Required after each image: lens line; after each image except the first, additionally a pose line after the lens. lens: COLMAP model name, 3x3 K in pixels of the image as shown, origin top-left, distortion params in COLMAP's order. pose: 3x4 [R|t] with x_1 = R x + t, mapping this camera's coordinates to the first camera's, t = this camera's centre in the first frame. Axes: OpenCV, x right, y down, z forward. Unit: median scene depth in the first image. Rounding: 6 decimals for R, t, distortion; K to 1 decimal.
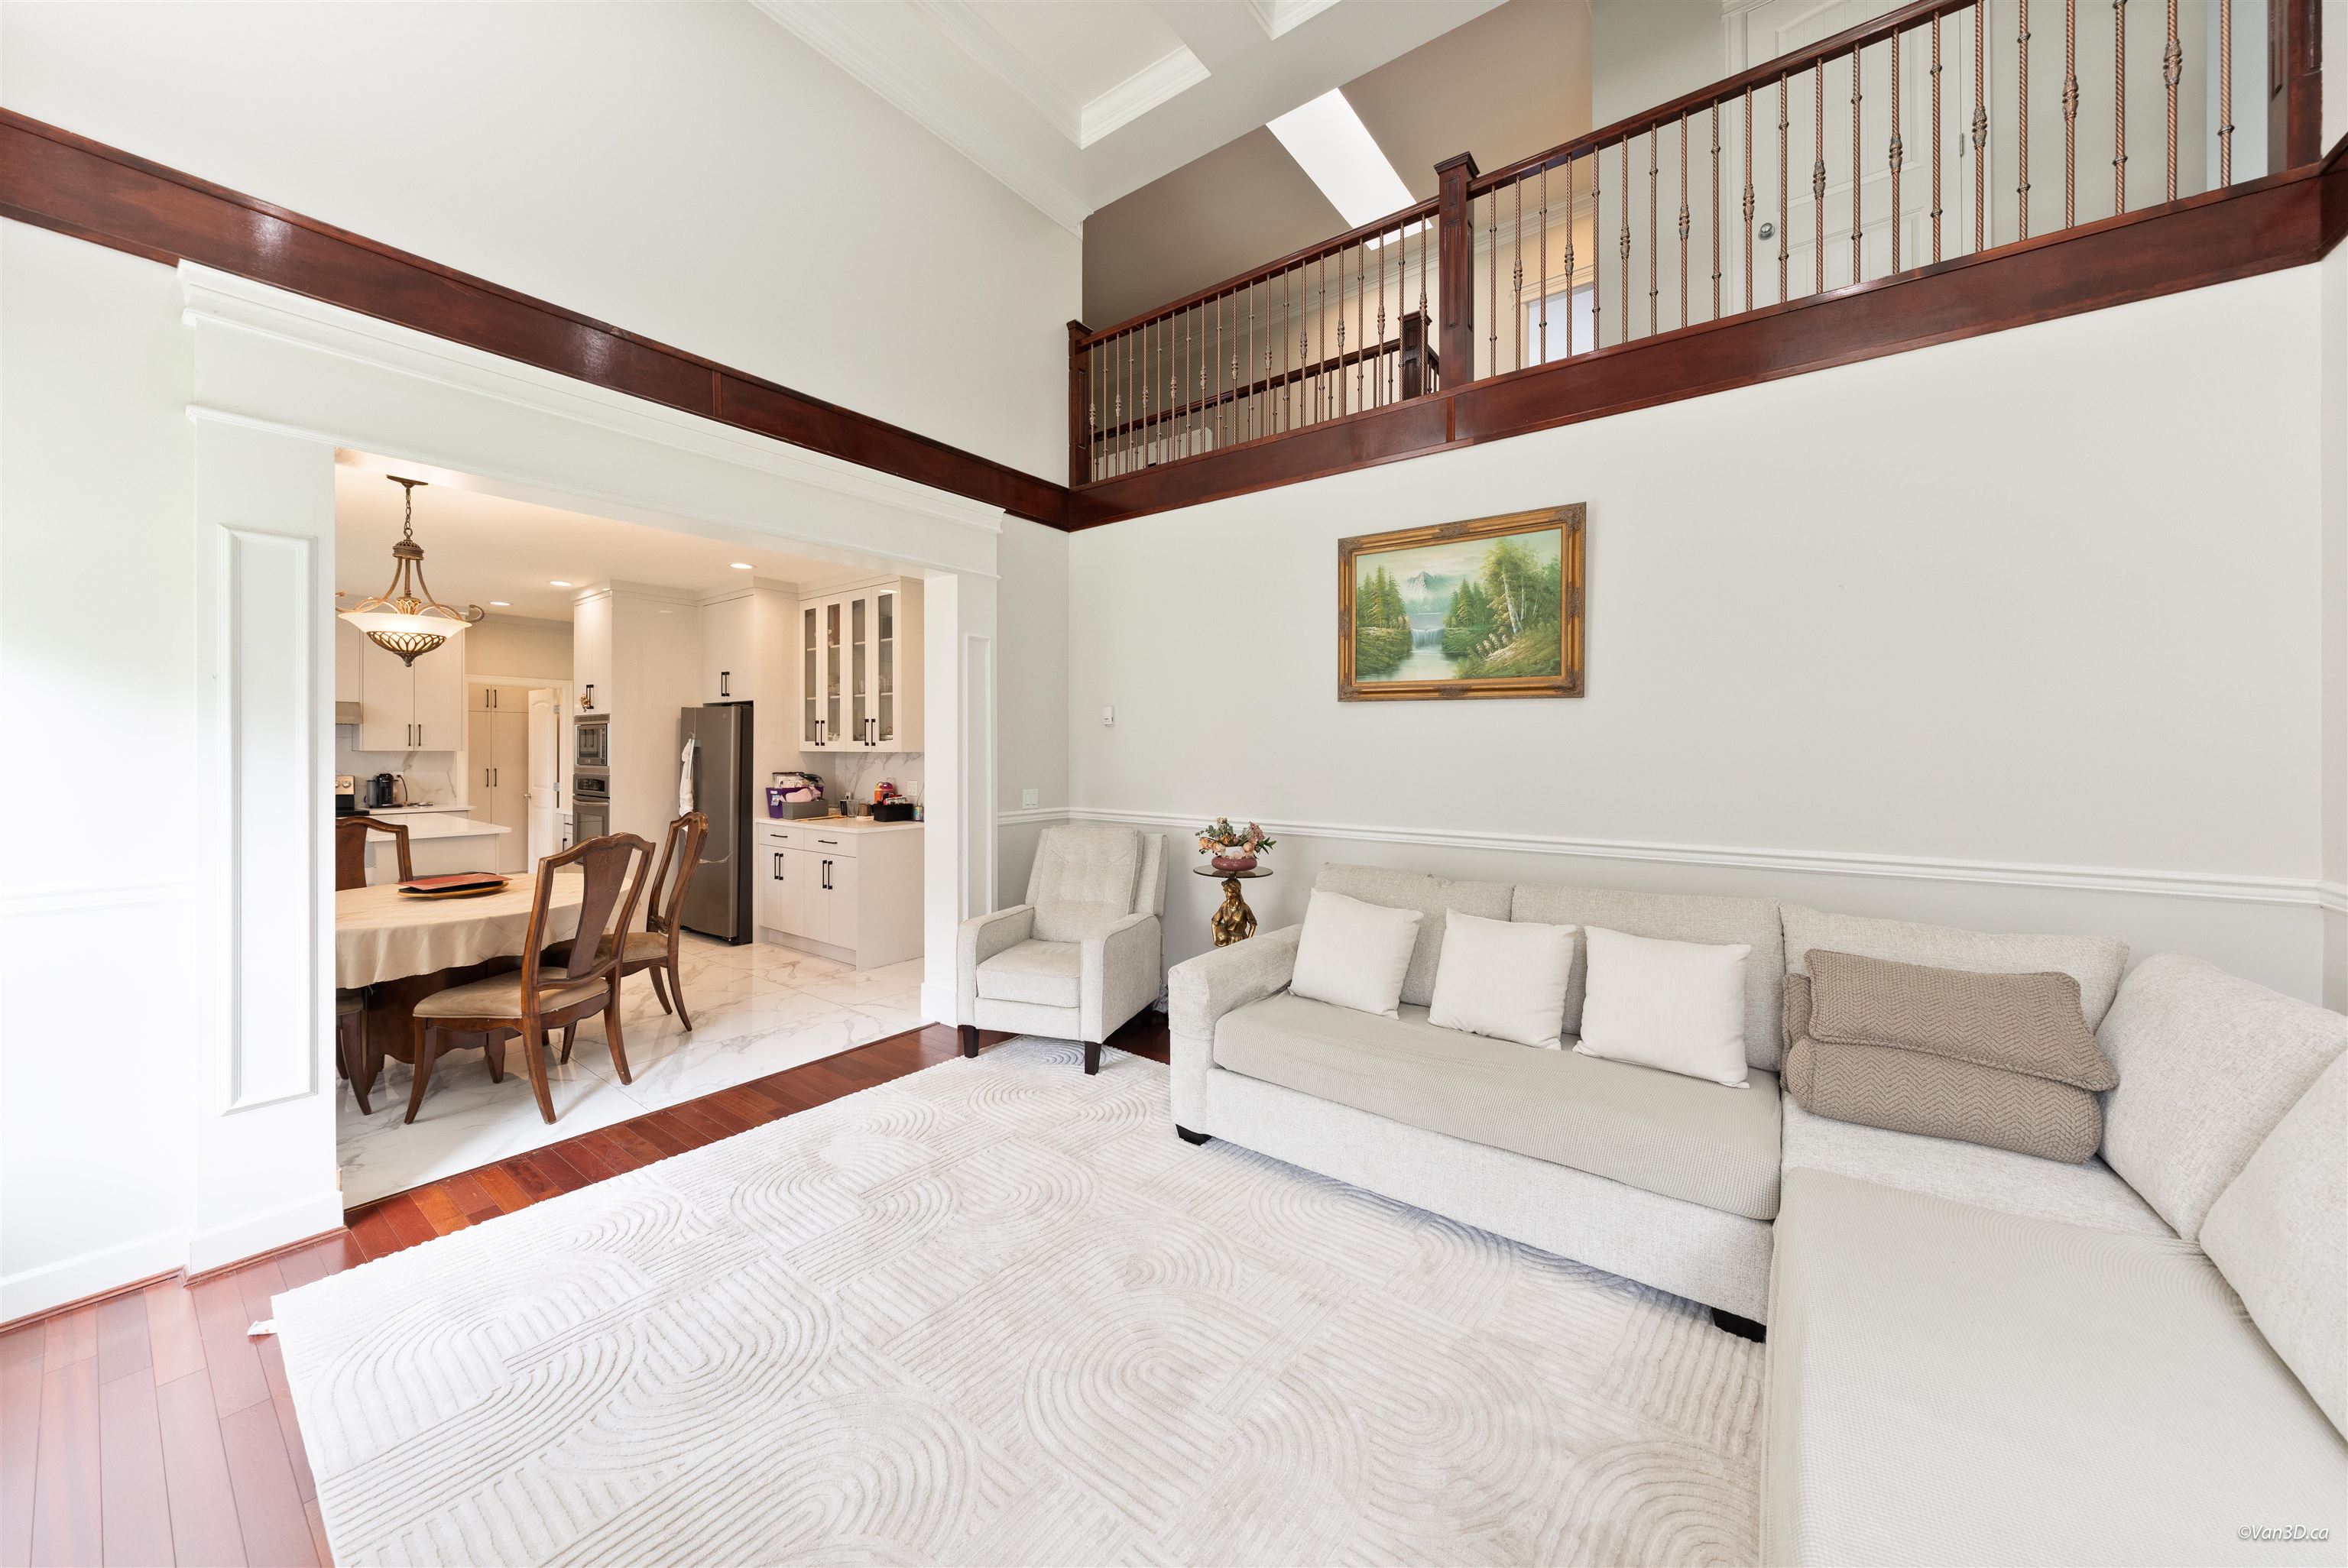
lens RADIAL K [[807.7, 0, 1184.1], [0, 807.7, 750.6], [0, 0, 1]] dist [-0.000194, -0.000261]
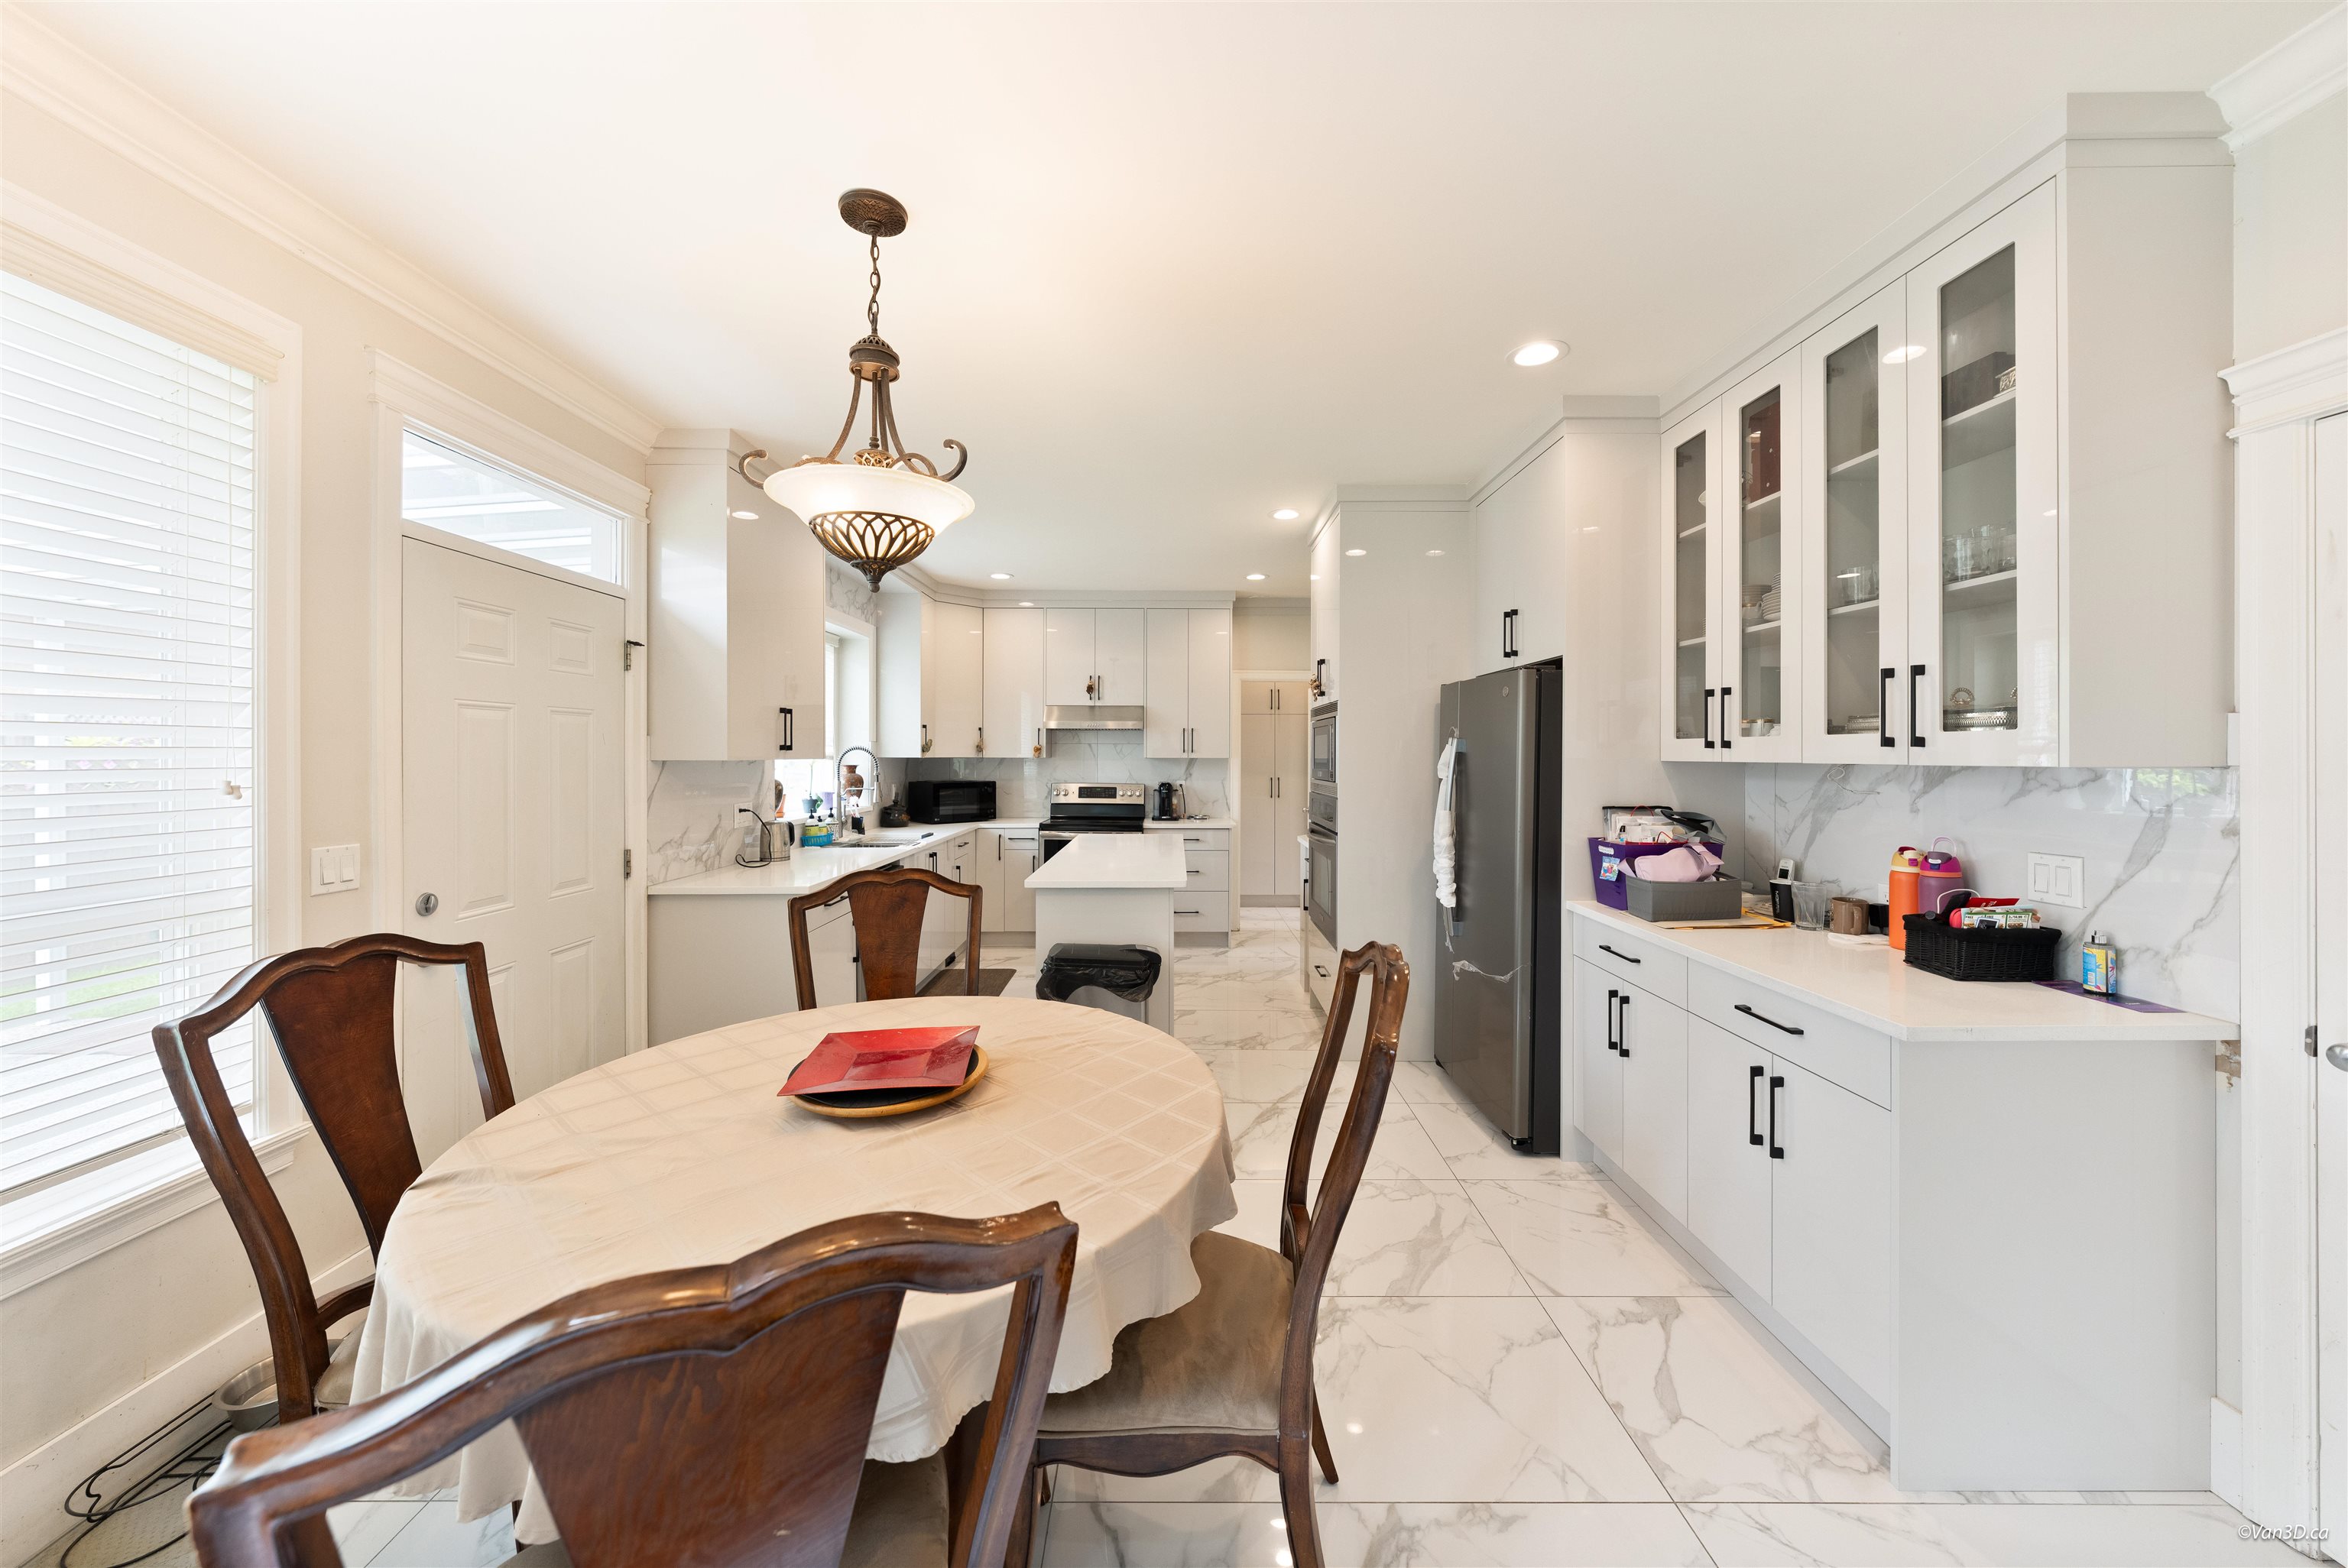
lens RADIAL K [[807.7, 0, 1159.6], [0, 807.7, 753.2], [0, 0, 1]] dist [-0.000194, -0.000261]
pose [[0.576248, -0.001408, -0.817274, -0.305974], [-0.003321, 0.999986, -0.004064, -0.001359], [0.817268, 0.005057, 0.576236, 0.578587]]
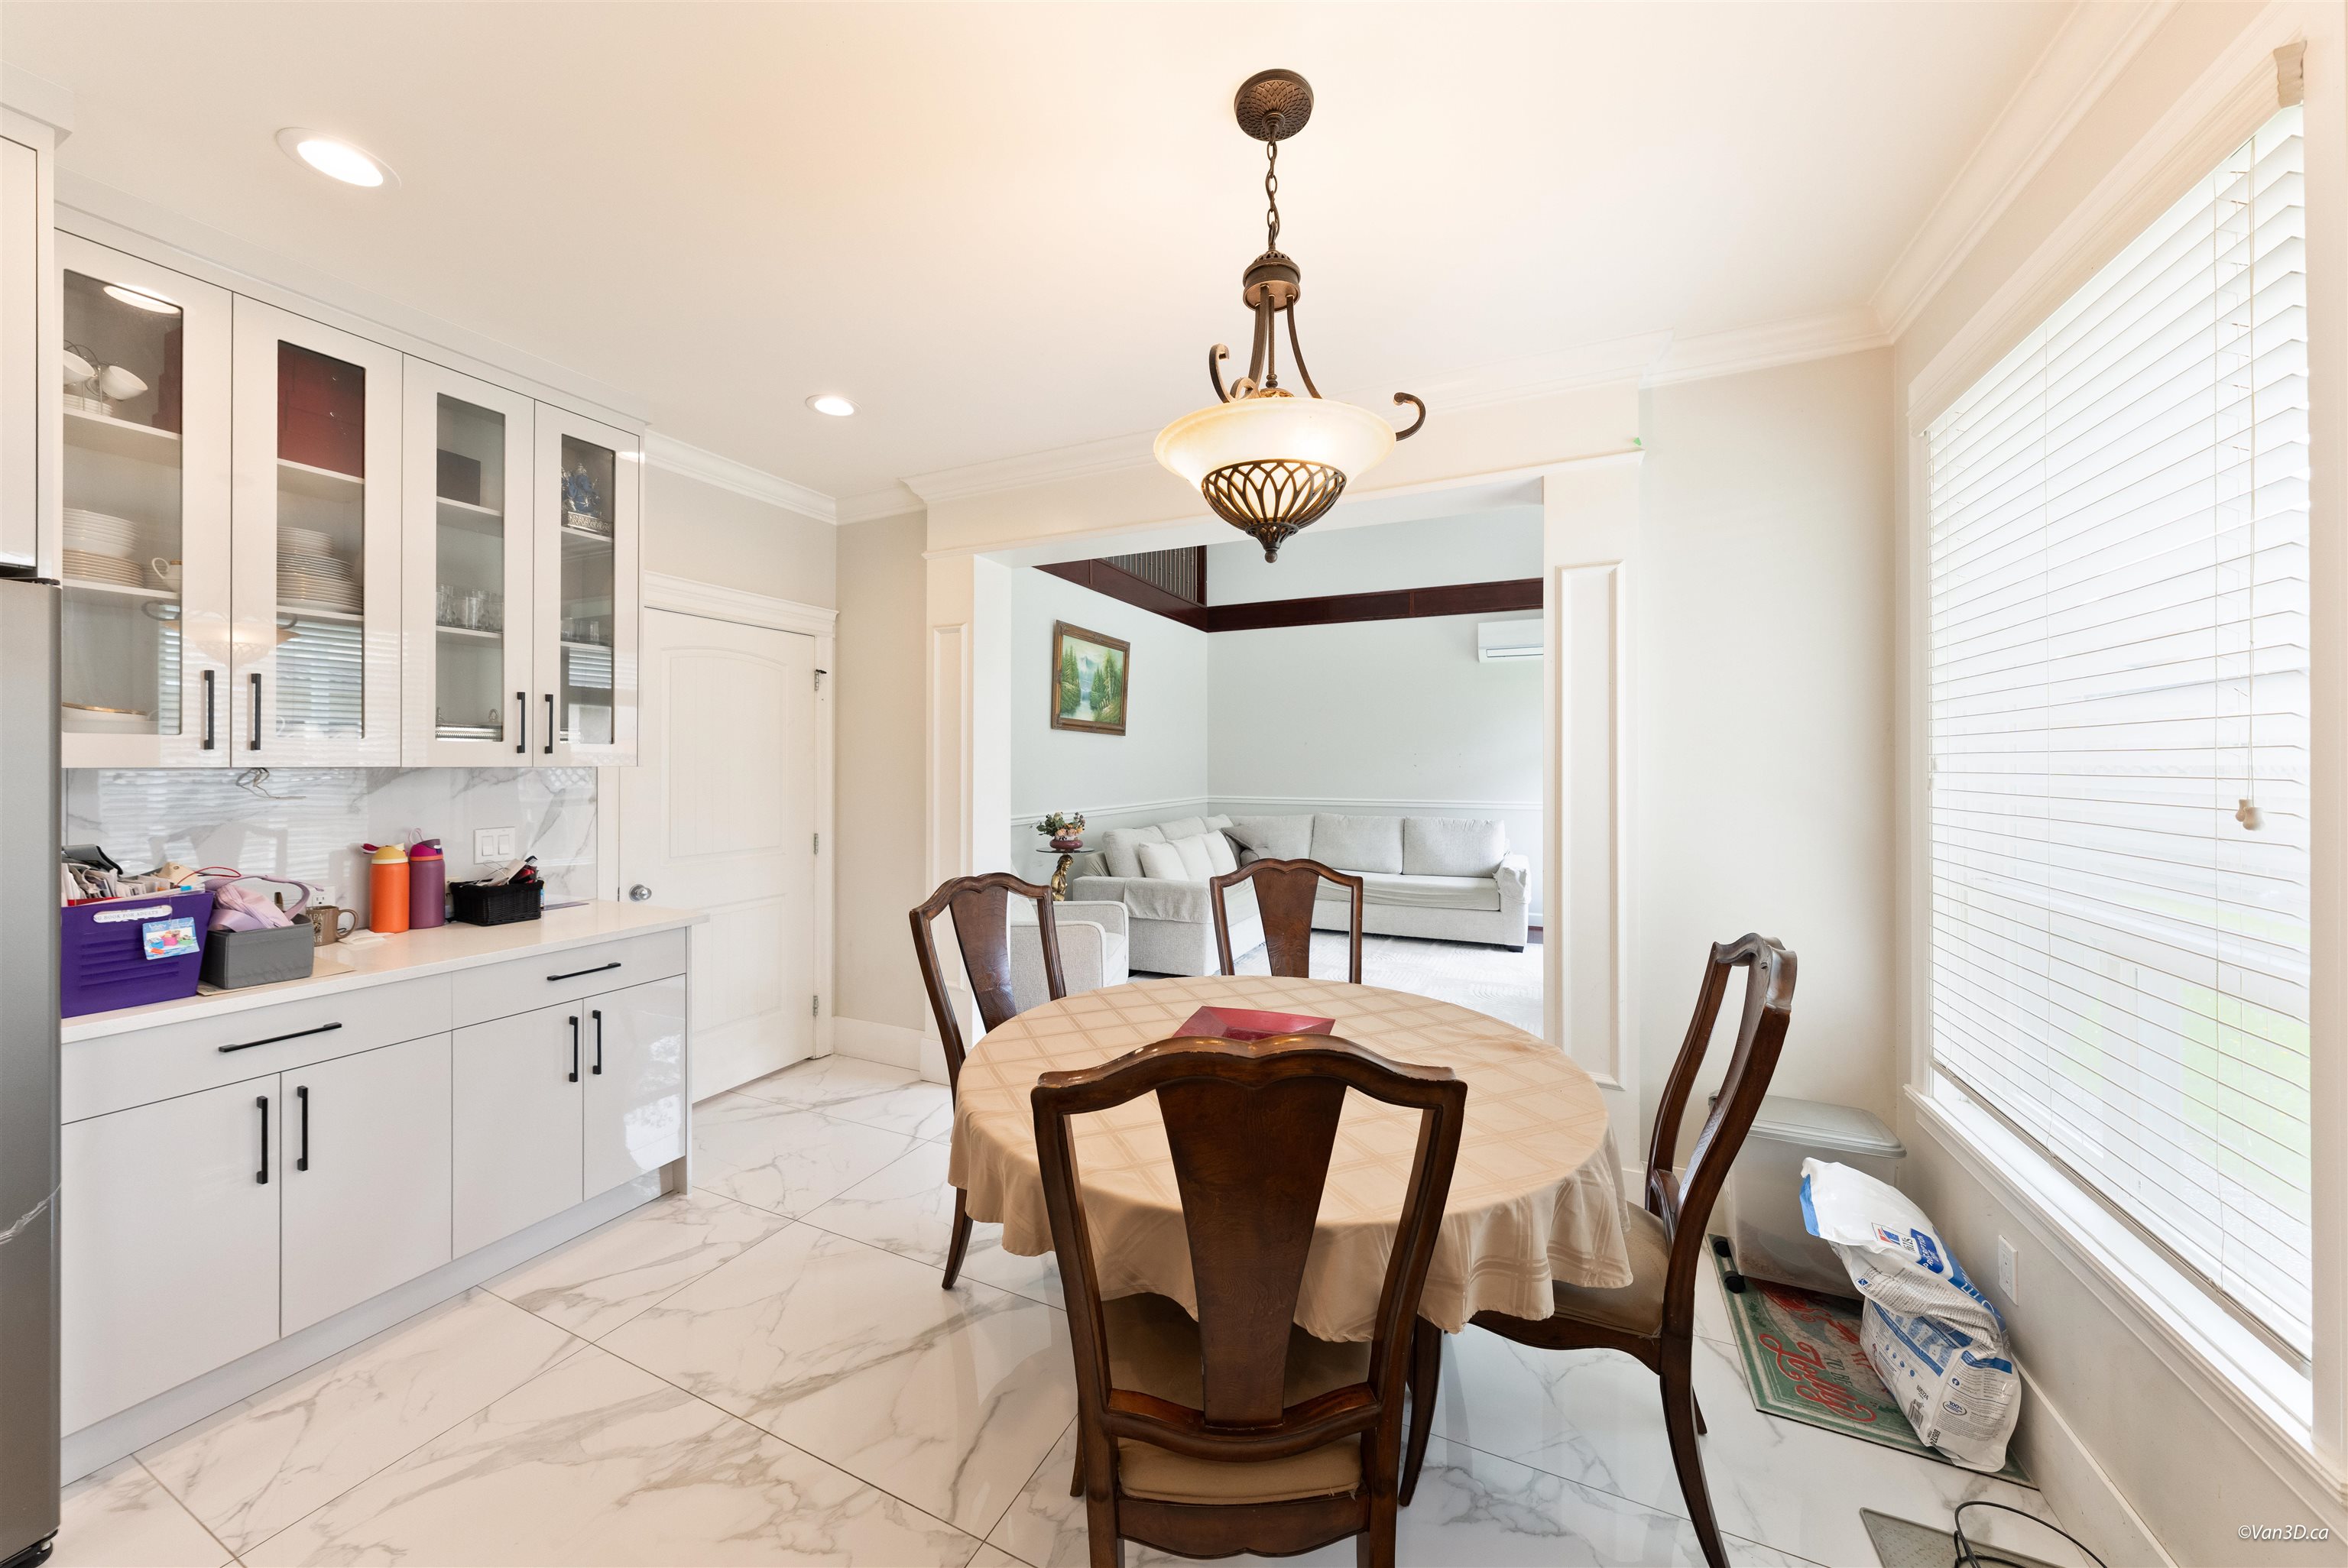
lens RADIAL K [[807.7, 0, 1165.3], [0, 807.7, 766.6], [0, 0, 1]] dist [-0.000194, -0.000261]
pose [[-0.173046, -0.000493, 0.984914, -0.947858], [0.011712, 0.999928, 0.002559, 0.004884], [-0.984844, 0.011979, -0.173027, 0.769881]]
